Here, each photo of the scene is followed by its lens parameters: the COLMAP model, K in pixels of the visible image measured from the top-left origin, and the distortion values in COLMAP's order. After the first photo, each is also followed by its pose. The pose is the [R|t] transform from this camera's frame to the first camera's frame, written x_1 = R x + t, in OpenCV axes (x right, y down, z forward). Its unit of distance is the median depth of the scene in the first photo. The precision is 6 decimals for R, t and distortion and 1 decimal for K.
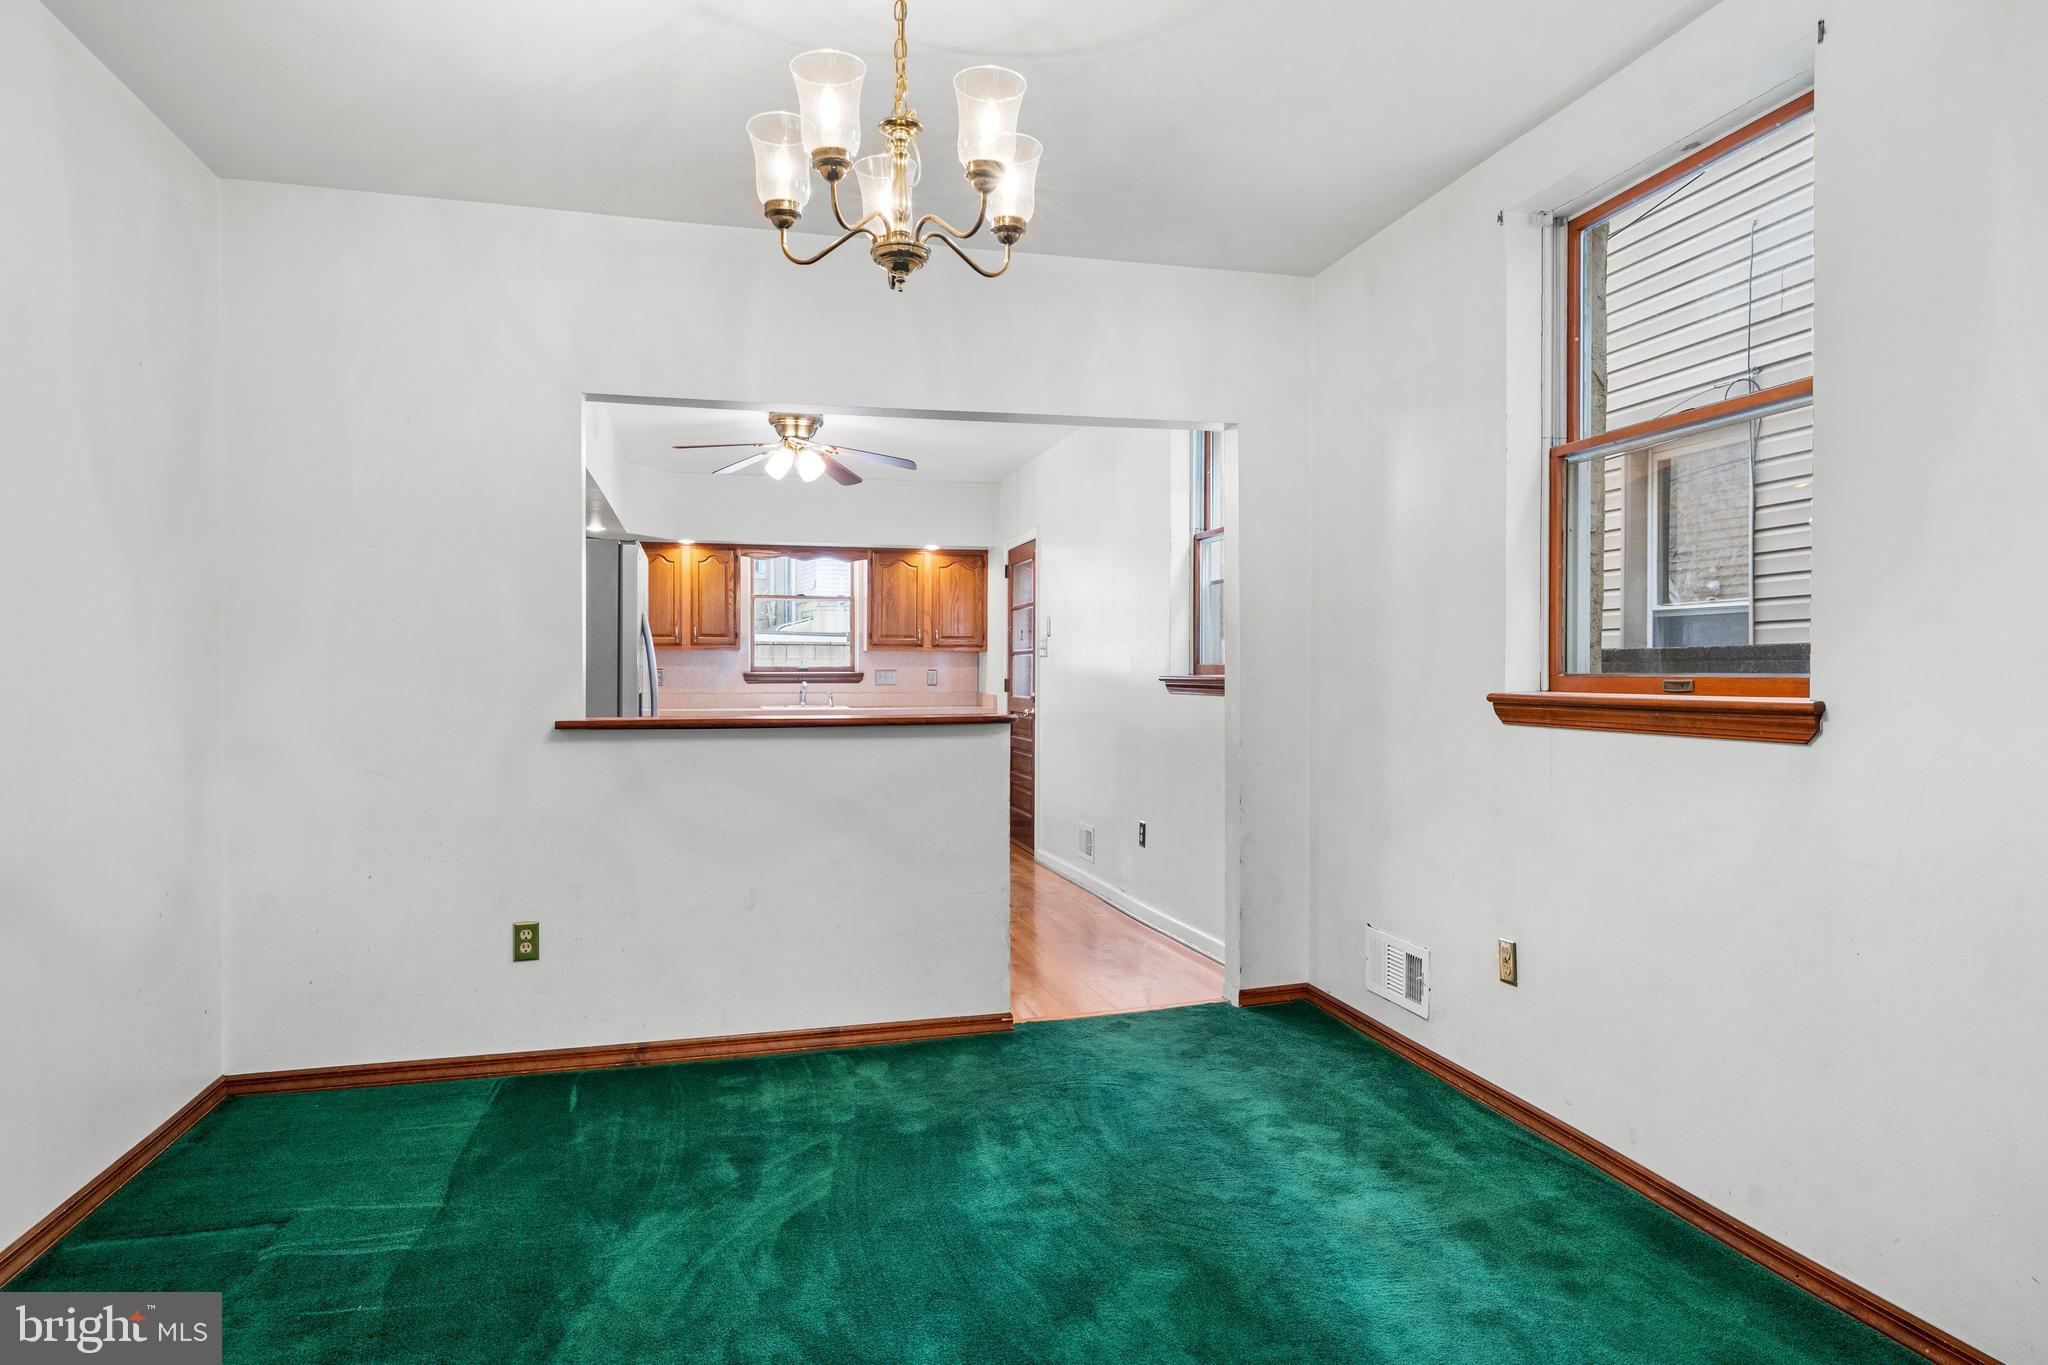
lens RADIAL K [[1225.4, 0, 1016.9], [0, 1225.4, 690.3], [0, 0, 1]] dist [0.004720, -0.002613]
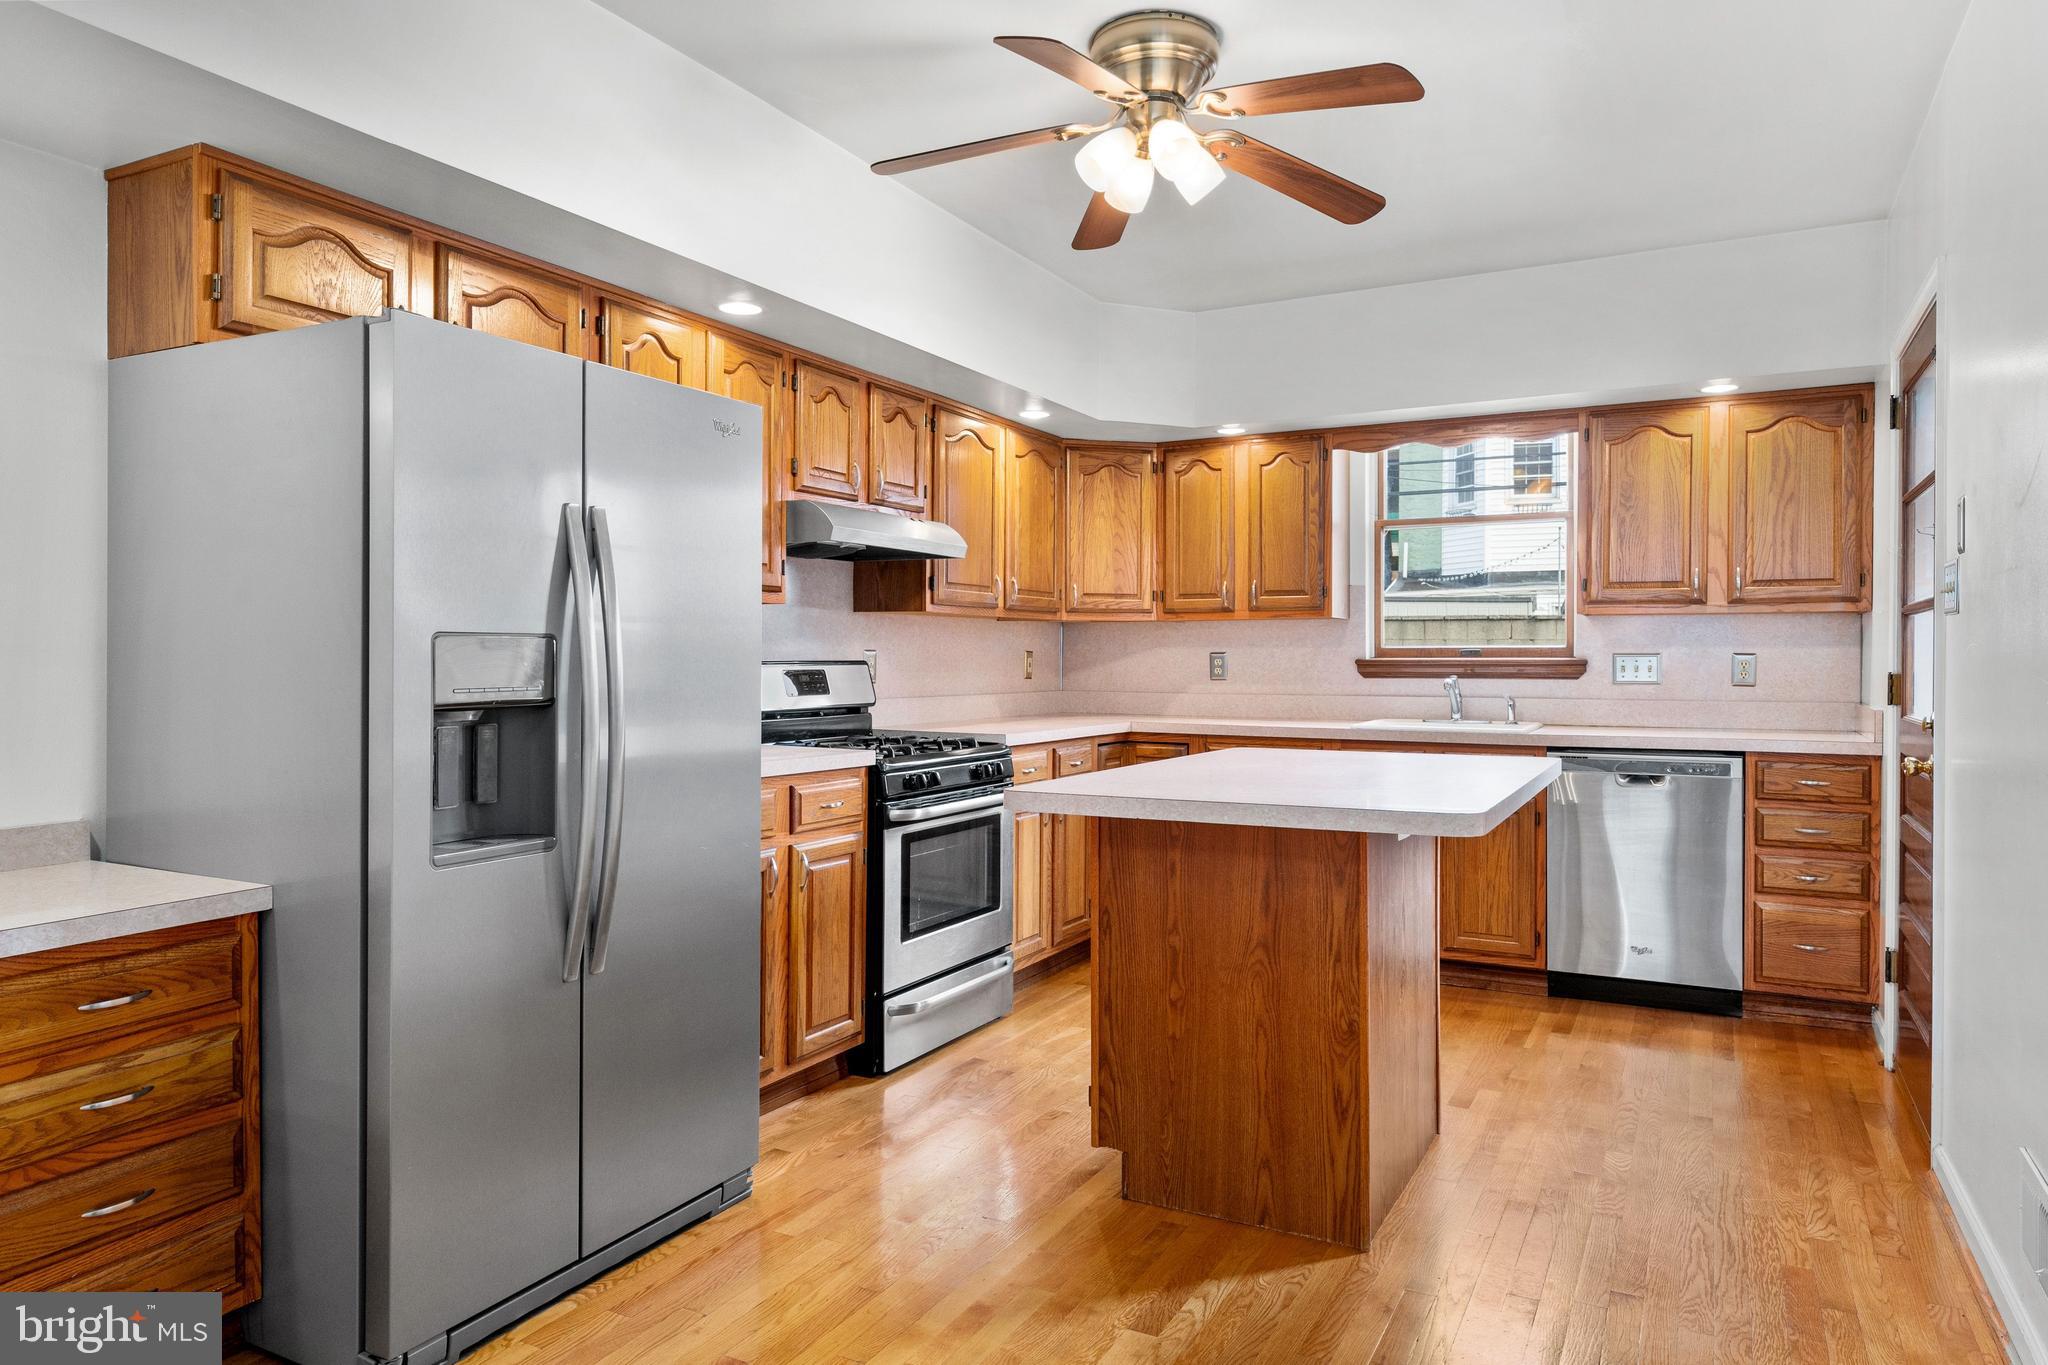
lens RADIAL K [[1253.6, 0, 1033.1], [0, 1253.6, 663.0], [0, 0, 1]] dist [-0.000215, 0.003114]
pose [[0.744328, 0.002991, -0.667807, 0.055145], [-0.012828, 0.999870, -0.009819, -0.004933], [0.667691, 0.015875, 0.744269, 0.486570]]
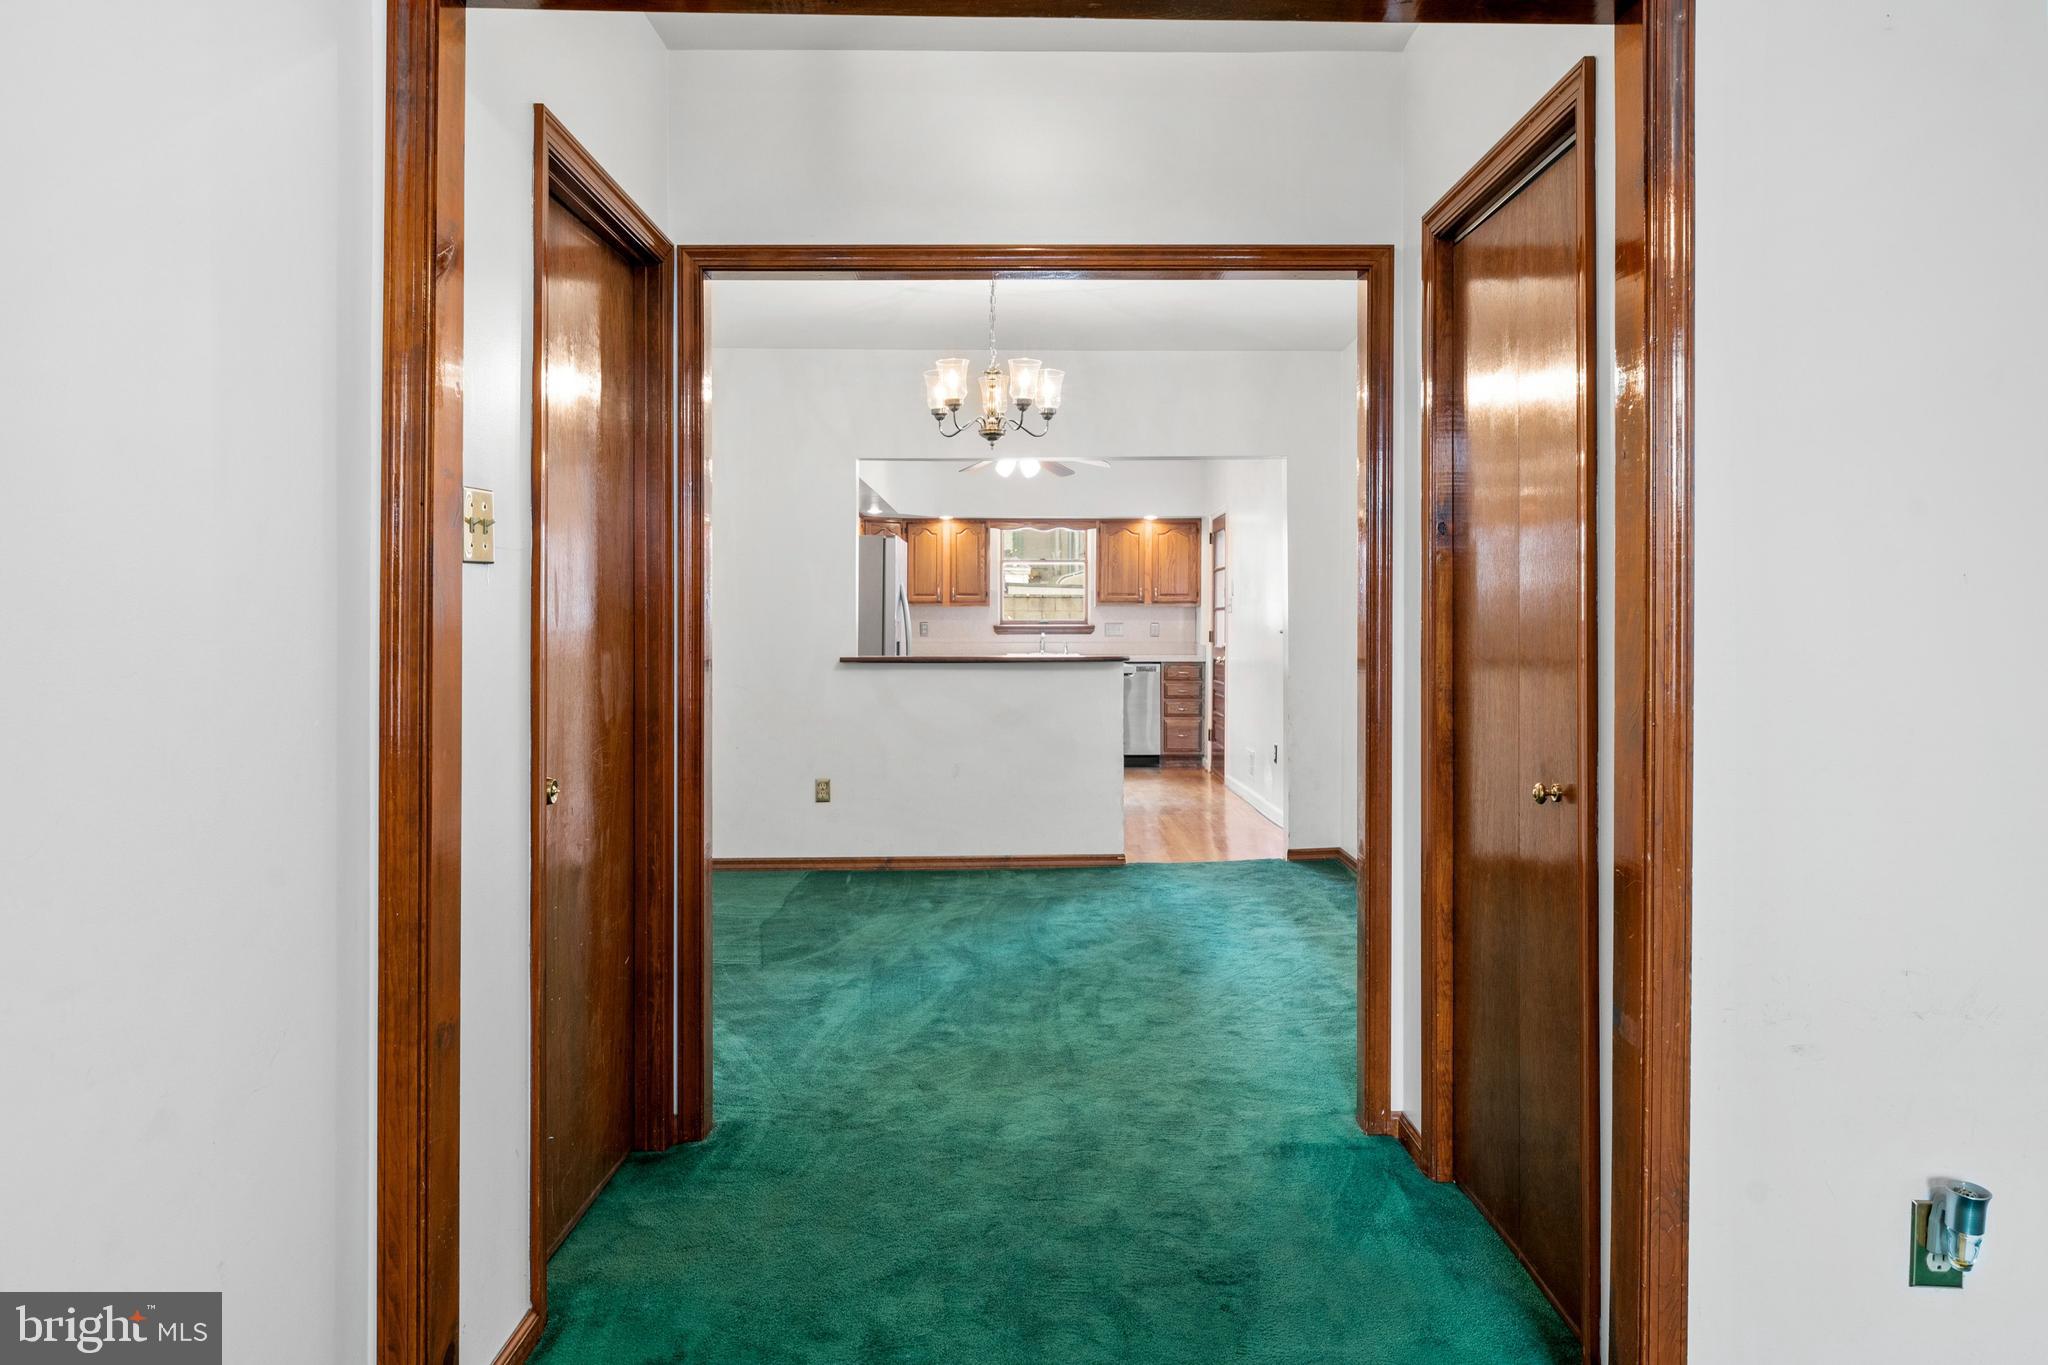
lens RADIAL K [[1369.2, 0, 1003.8], [0, 1369.2, 618.2], [0, 0, 1]] dist [-0.008923, -0.003097]
pose [[0.969514, 0.000196, -0.245034, 0.115829], [-0.004429, 0.999850, -0.016721, 0.000997], [0.244994, 0.017297, 0.969370, -0.294304]]
